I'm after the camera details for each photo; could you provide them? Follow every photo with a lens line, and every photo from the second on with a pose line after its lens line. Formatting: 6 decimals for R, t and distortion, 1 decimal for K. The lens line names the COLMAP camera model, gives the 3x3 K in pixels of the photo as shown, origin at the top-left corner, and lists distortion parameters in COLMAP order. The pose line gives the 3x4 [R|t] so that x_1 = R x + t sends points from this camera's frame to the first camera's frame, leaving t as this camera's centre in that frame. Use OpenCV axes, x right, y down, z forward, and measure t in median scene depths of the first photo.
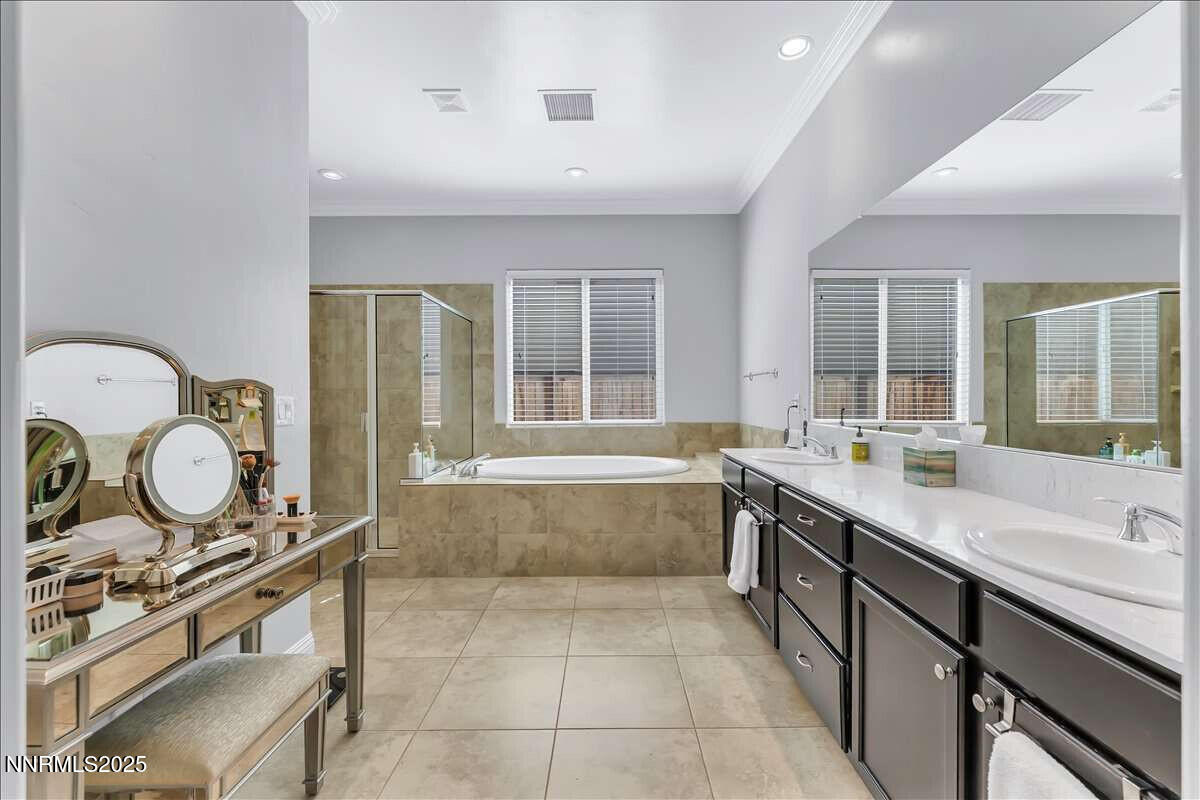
lens RADIAL K [[495.3, 0, 610.1], [0, 495.3, 396.1], [0, 0, 1]] dist [0.003002, 0.000163]
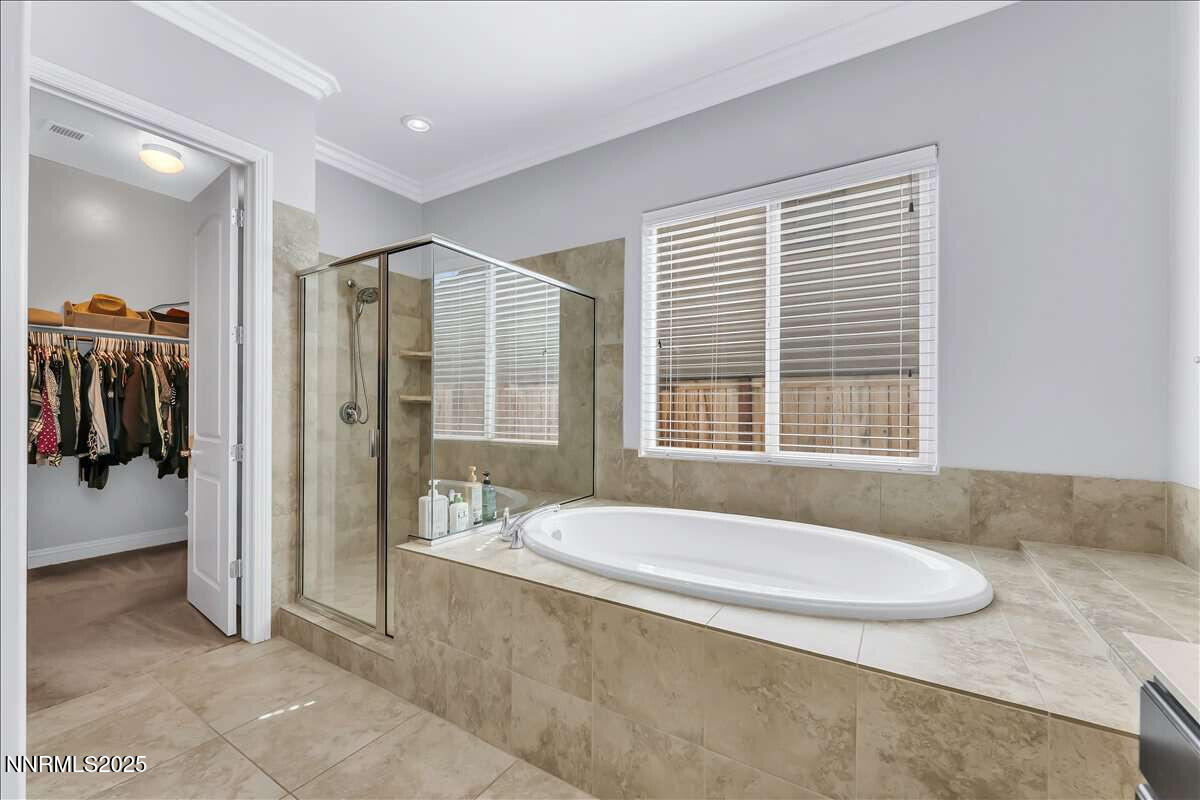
lens RADIAL K [[484.0, 0, 598.1], [0, 484.0, 408.9], [0, 0, 1]] dist [0.000485, -0.000108]
pose [[0.841867, 0.012465, -0.539541, 0.122092], [-0.009615, 0.999921, 0.008099, -0.003854], [0.539599, -0.001630, 0.841921, 0.618882]]
